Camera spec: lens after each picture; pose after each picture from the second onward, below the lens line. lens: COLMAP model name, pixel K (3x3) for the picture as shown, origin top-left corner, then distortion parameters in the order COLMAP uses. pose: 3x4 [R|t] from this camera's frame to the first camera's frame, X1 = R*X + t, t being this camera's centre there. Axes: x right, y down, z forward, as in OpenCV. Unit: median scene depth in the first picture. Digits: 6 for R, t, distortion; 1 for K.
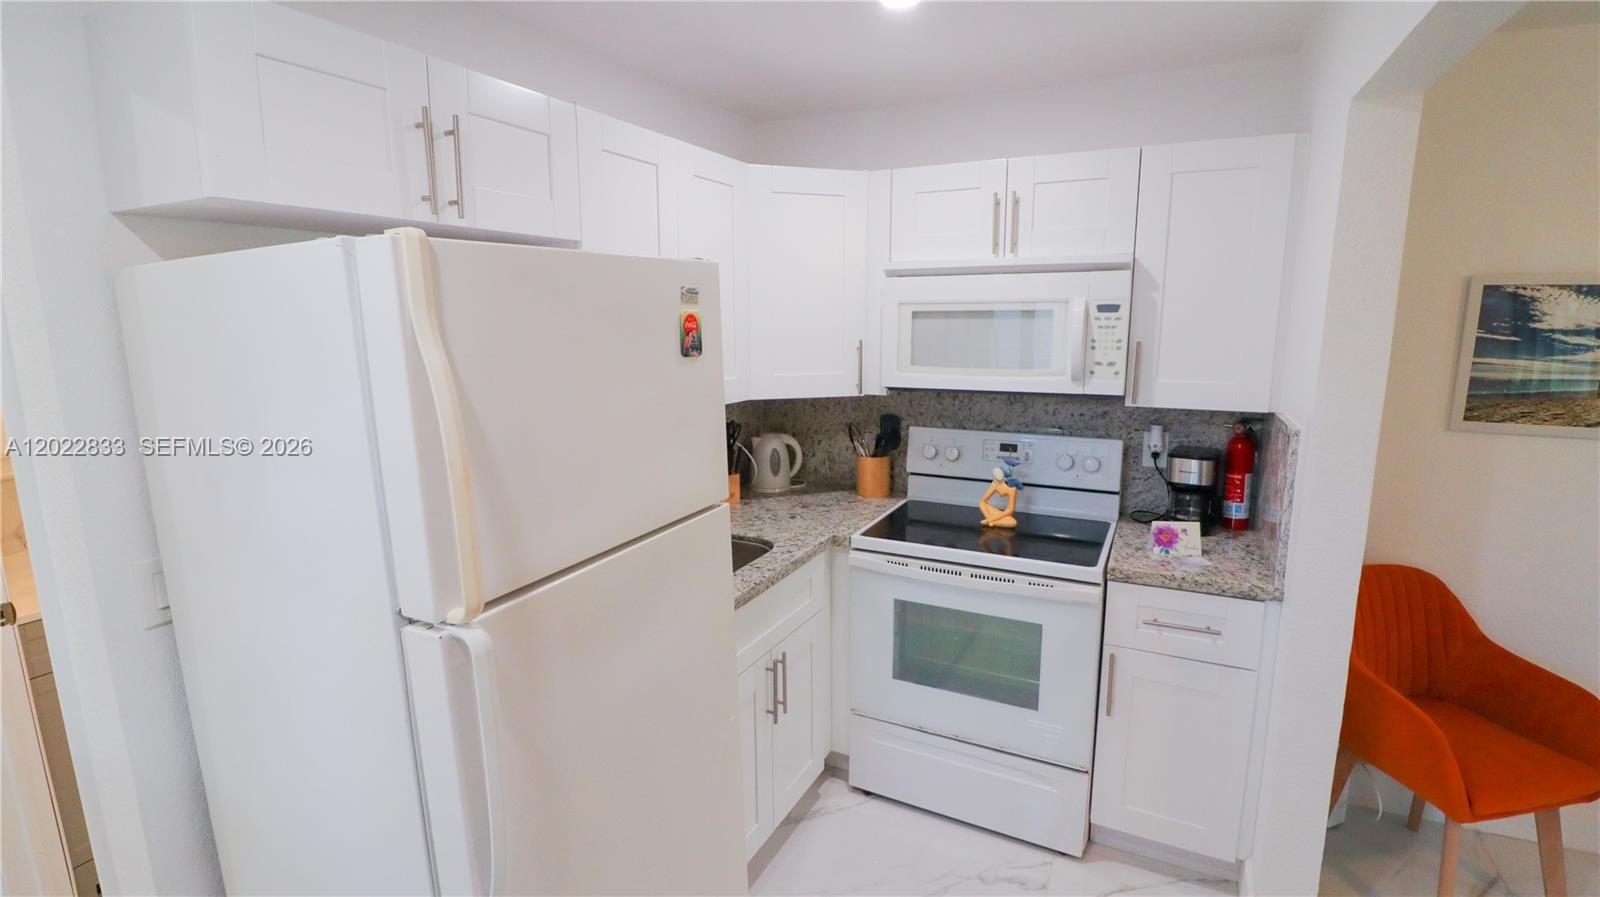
lens RADIAL K [[736.6, 0, 802.6], [0, 736.6, 441.1], [0, 0, 1]] dist [-0.002779, -0.011915]
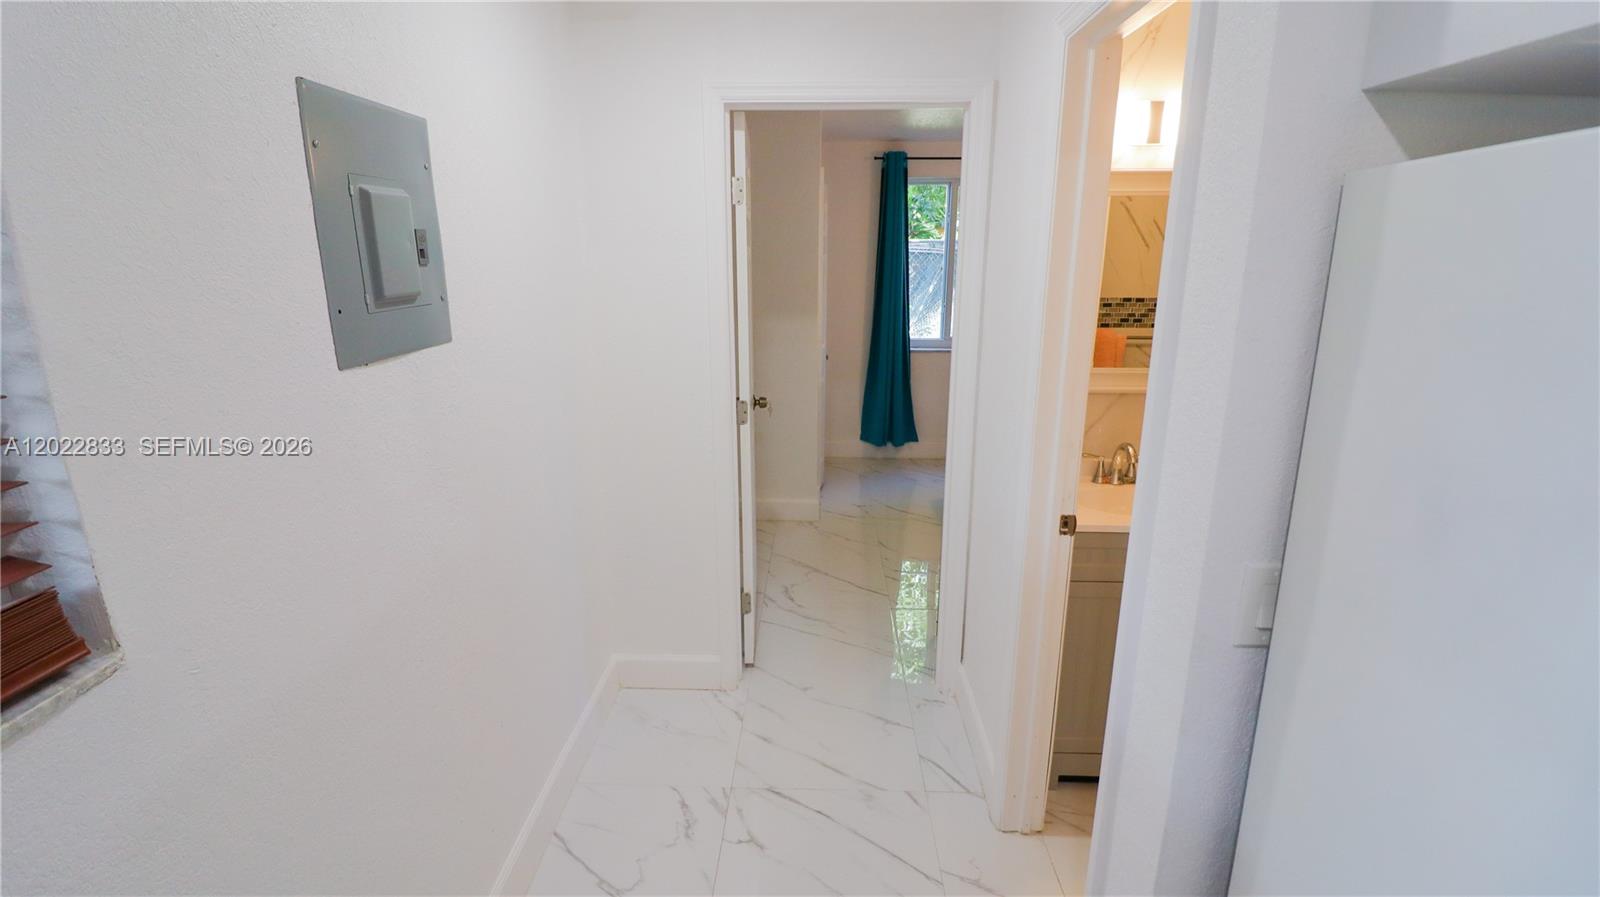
lens RADIAL K [[736.6, 0, 803.4], [0, 736.6, 438.3], [0, 0, 1]] dist [-0.002779, -0.011915]
pose [[0.404264, 0.237656, -0.883227, -0.265045], [-0.163738, 0.968858, 0.185752, -0.018718], [0.899867, 0.069525, 0.430588, 0.132804]]
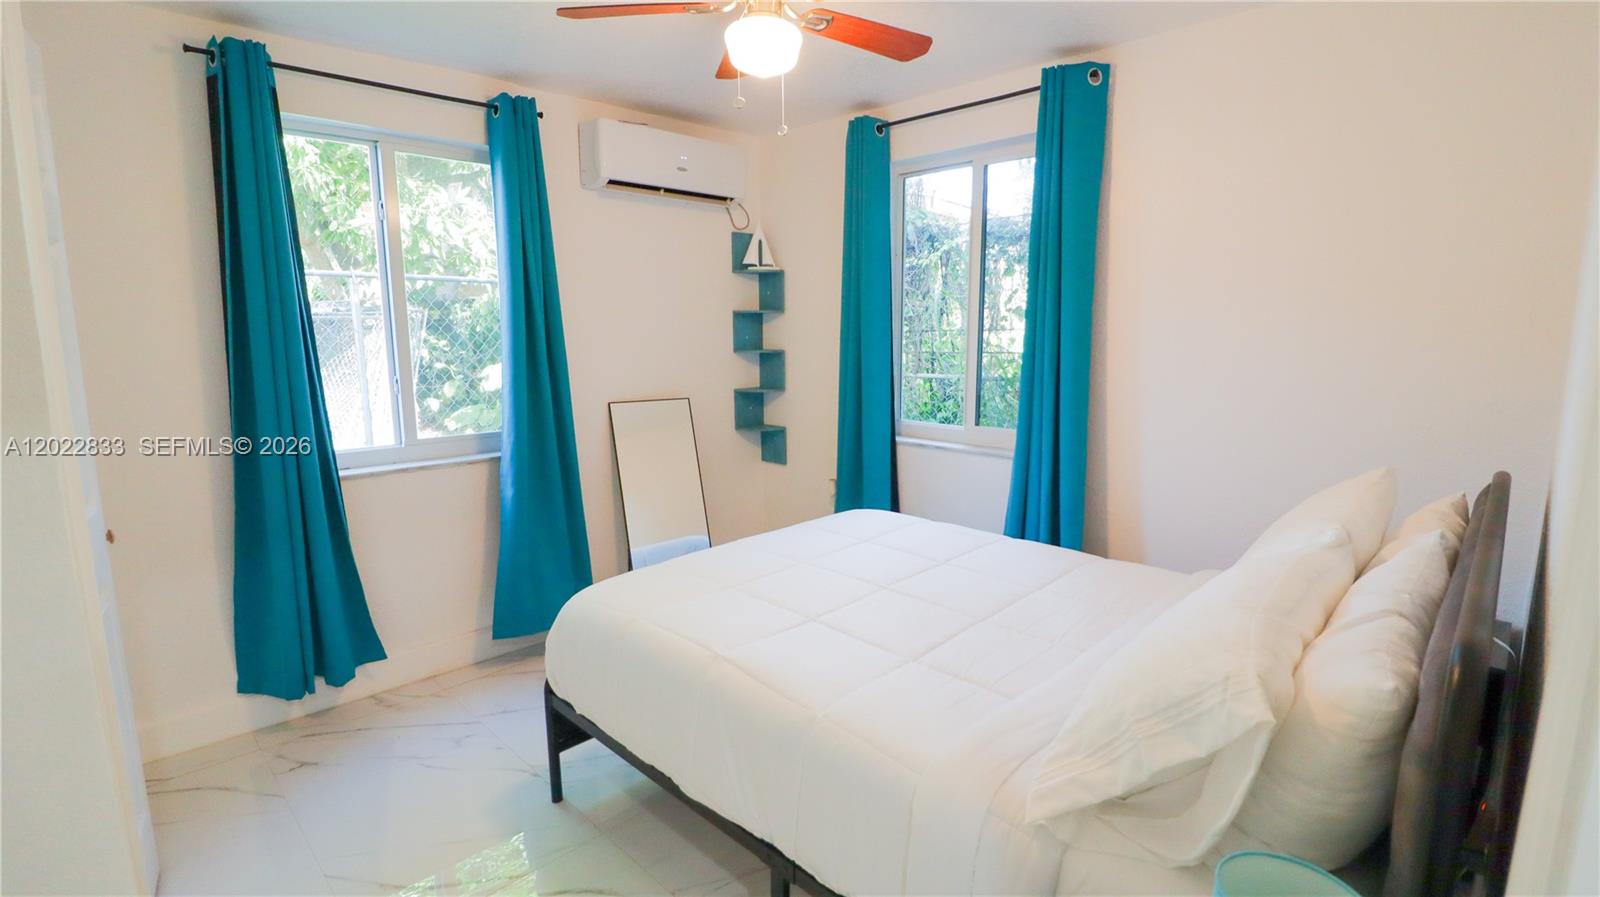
lens RADIAL K [[736.6, 0, 801.2], [0, 736.6, 443.7], [0, 0, 1]] dist [-0.002779, -0.011915]
pose [[0.942527, 0.055583, -0.329474, -1.365148], [-0.061072, 0.998113, -0.006327, 0.008348], [0.328501, 0.026085, 0.944143, 0.670692]]
